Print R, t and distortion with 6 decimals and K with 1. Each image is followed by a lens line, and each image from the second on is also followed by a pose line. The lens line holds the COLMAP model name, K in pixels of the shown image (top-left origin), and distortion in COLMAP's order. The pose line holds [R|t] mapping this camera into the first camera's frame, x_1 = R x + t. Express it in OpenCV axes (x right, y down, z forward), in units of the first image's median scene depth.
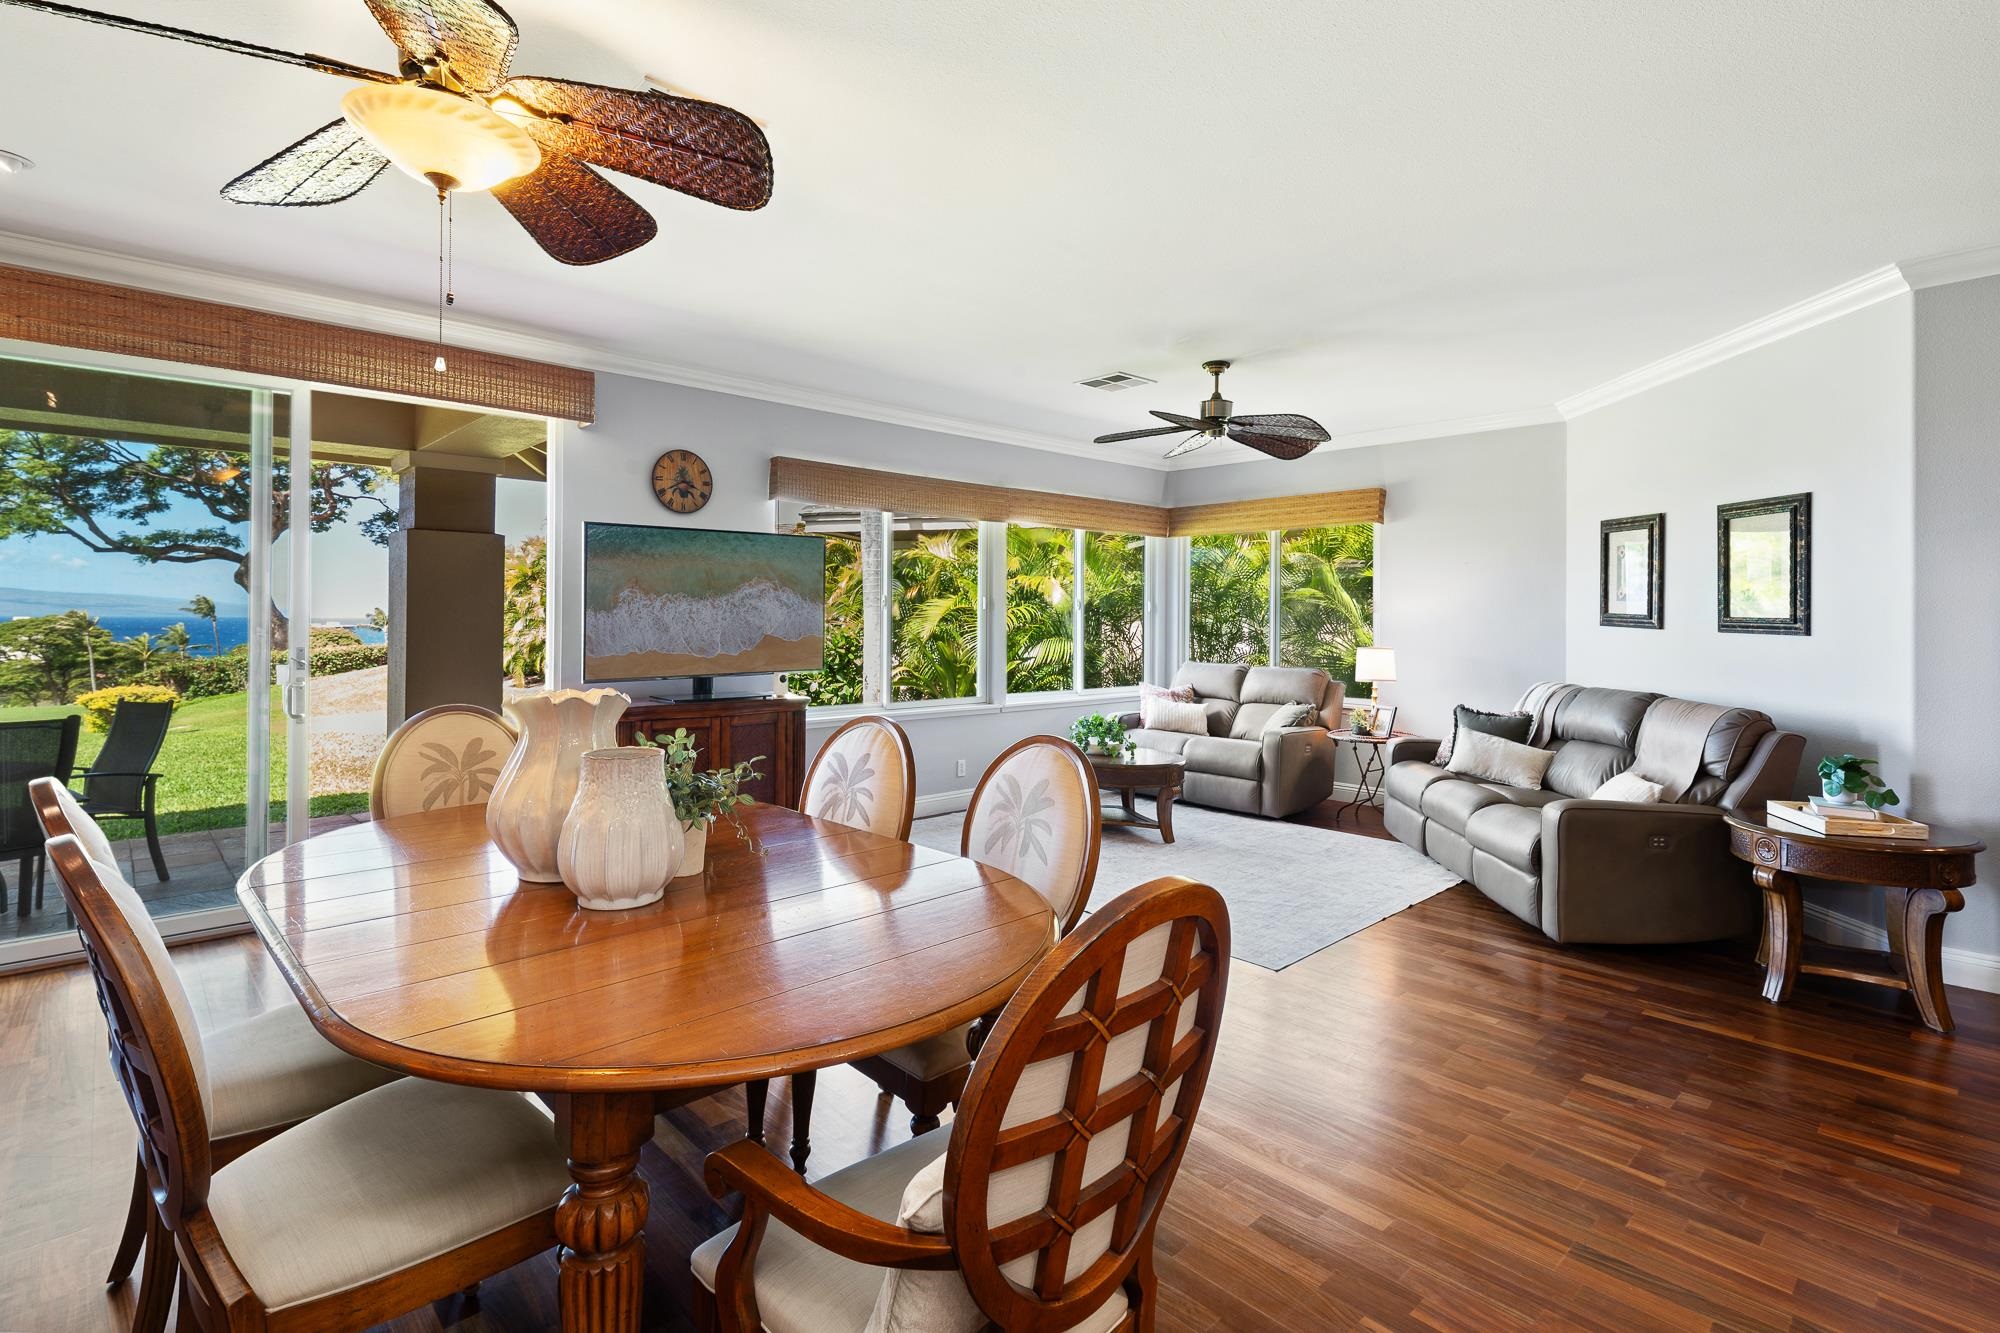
lens RADIAL K [[969.5, 0, 1006.4], [0, 969.5, 630.7], [0, 0, 1]] dist [0.004793, -0.001390]
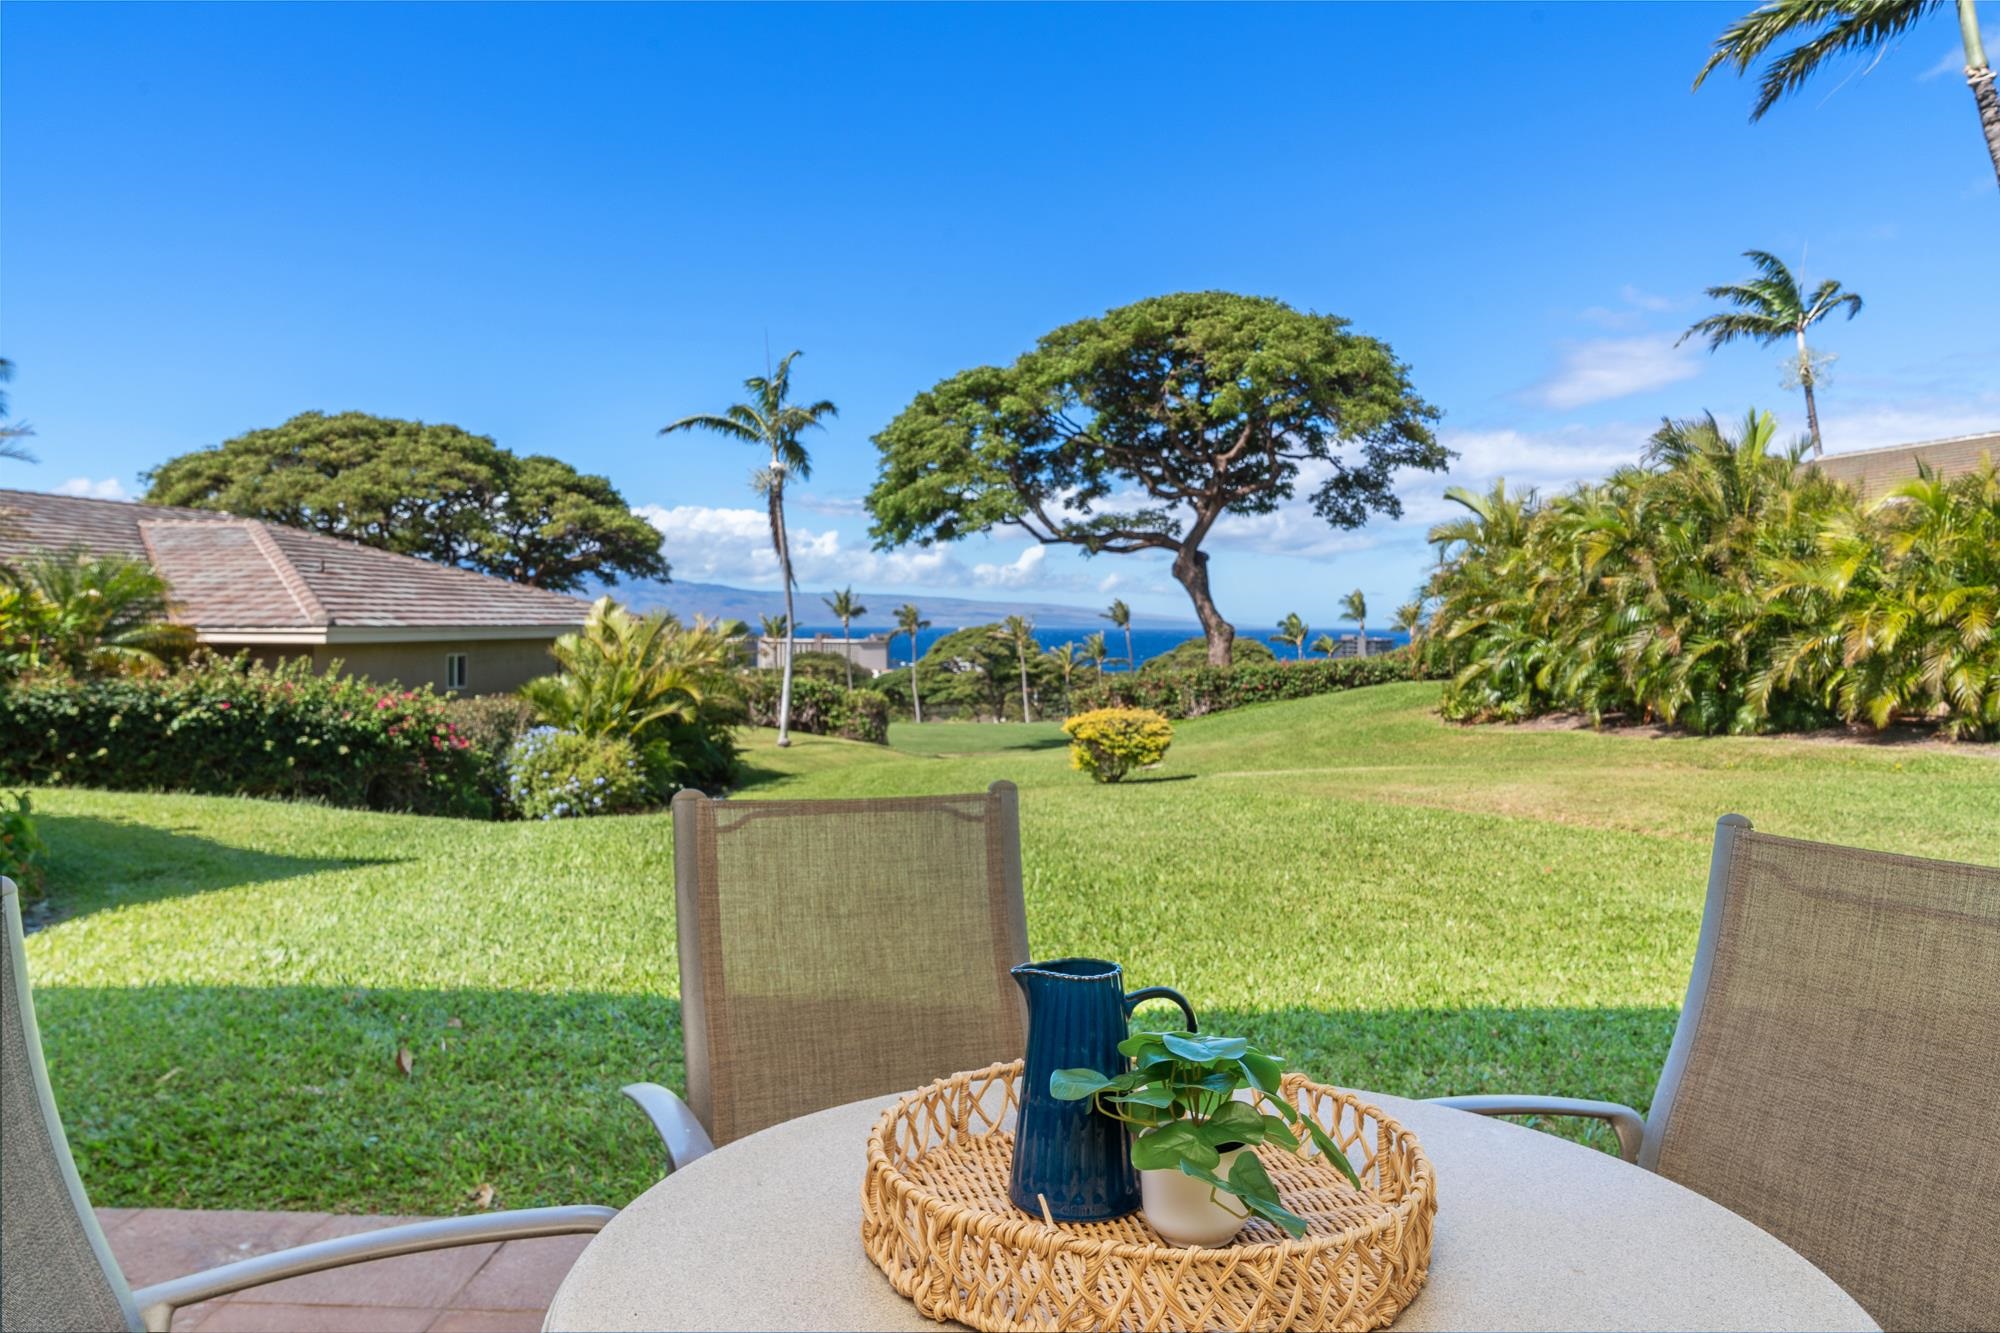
lens RADIAL K [[1391.9, 0, 992.6], [0, 1391.9, 659.7], [0, 0, 1]] dist [0.001030, -0.018727]
pose [[0.716205, 0.017419, -0.697673, -0.108056], [-0.012255, 0.999848, 0.012382, 0.004602], [0.697783, -0.000319, 0.716310, 0.089384]]
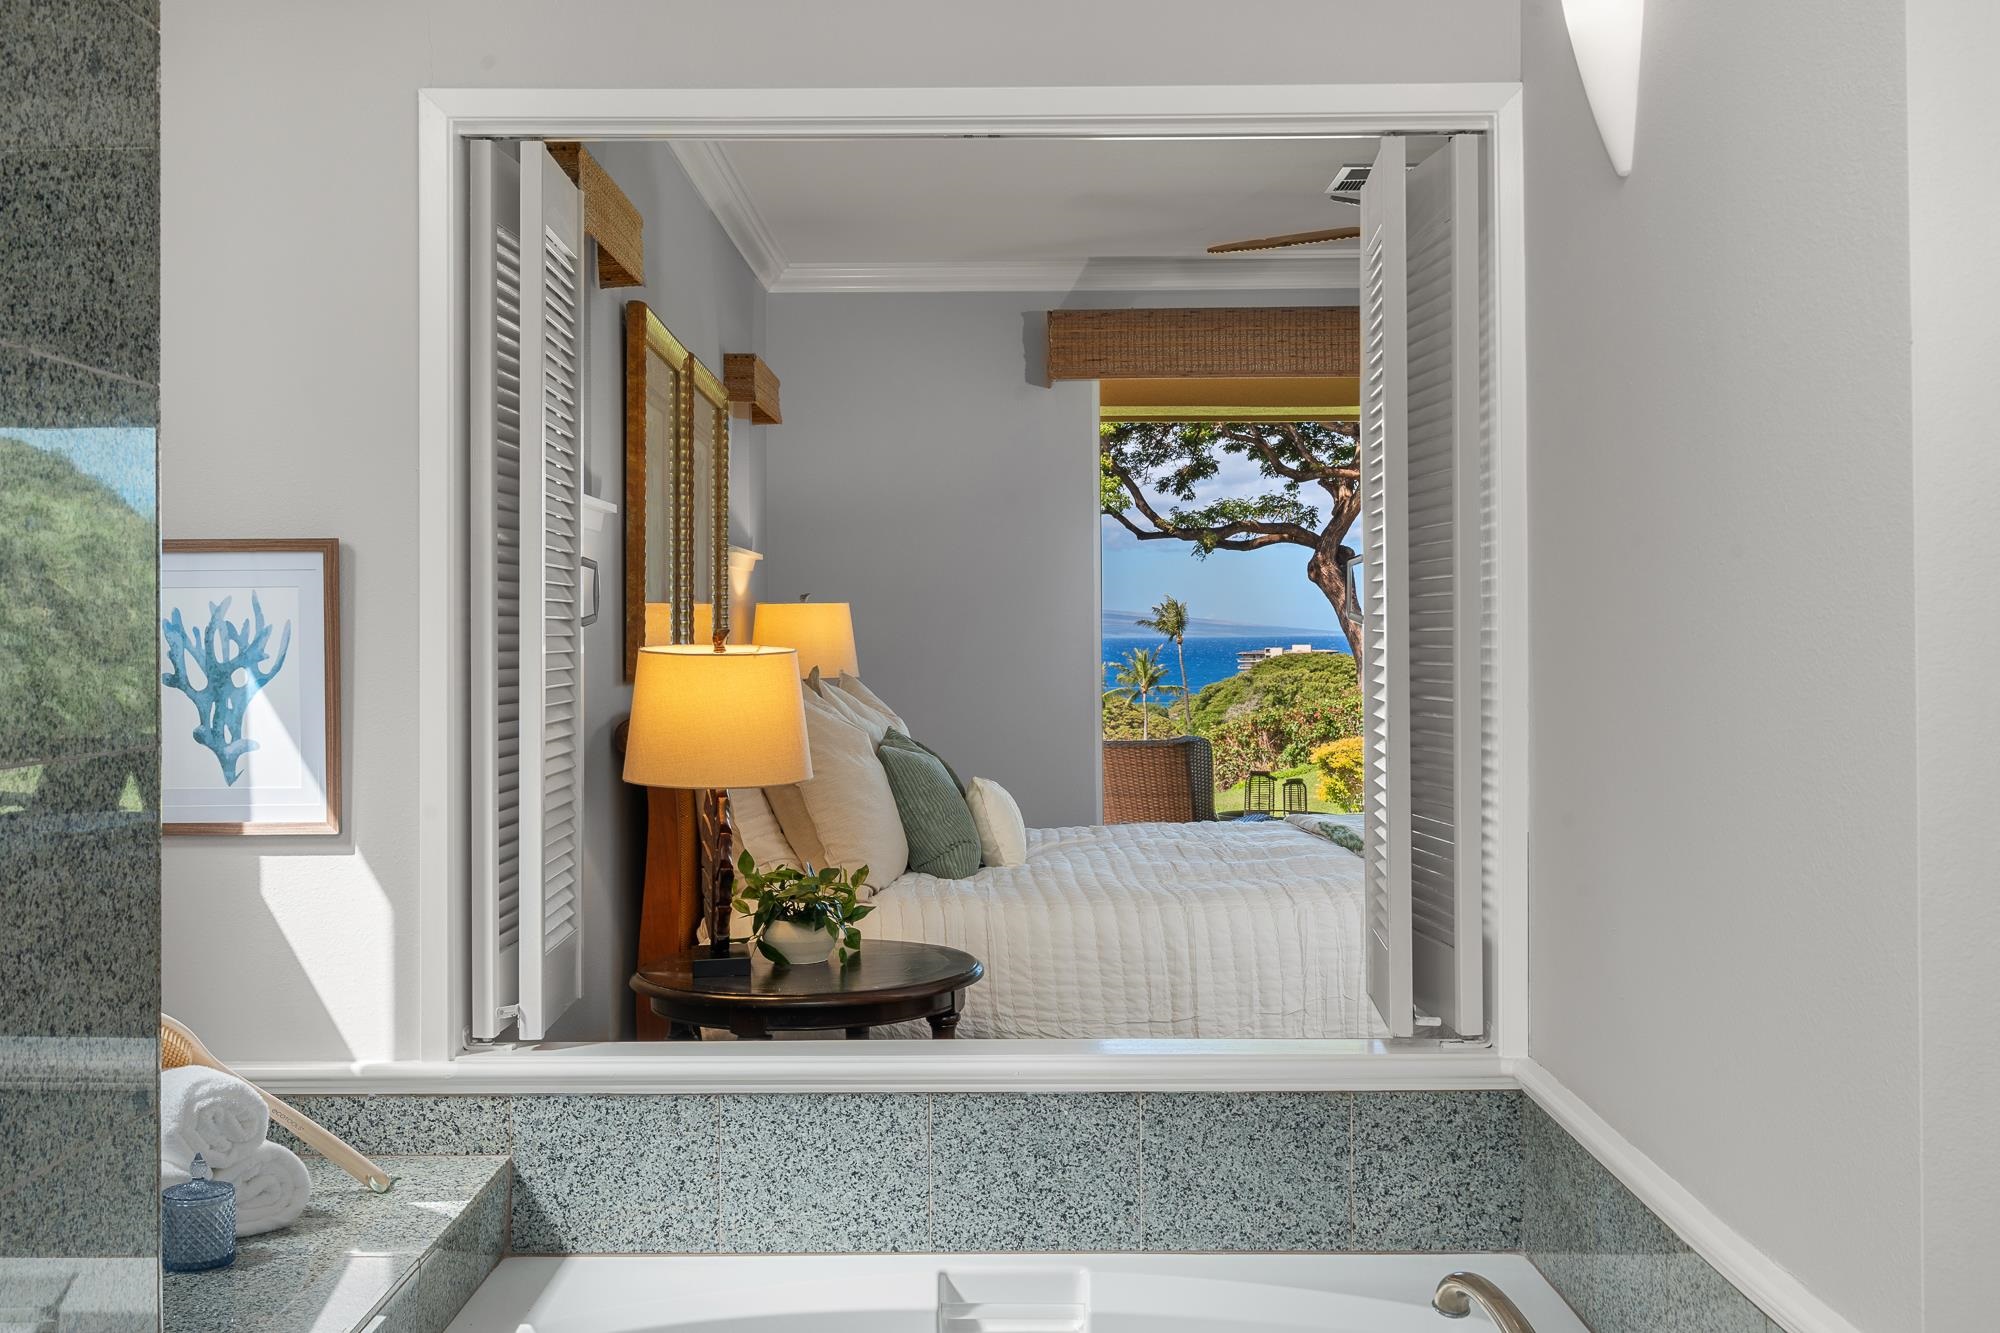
lens RADIAL K [[2096.4, 0, 1031.0], [0, 2096.4, 587.1], [0, 0, 1]] dist [-0.016934, 0.000000]
pose [[0.744910, -0.021455, -0.666820, -0.037730], [-0.002934, 0.999368, -0.035432, 0.002116], [0.667159, 0.028351, 0.744376, -0.099159]]
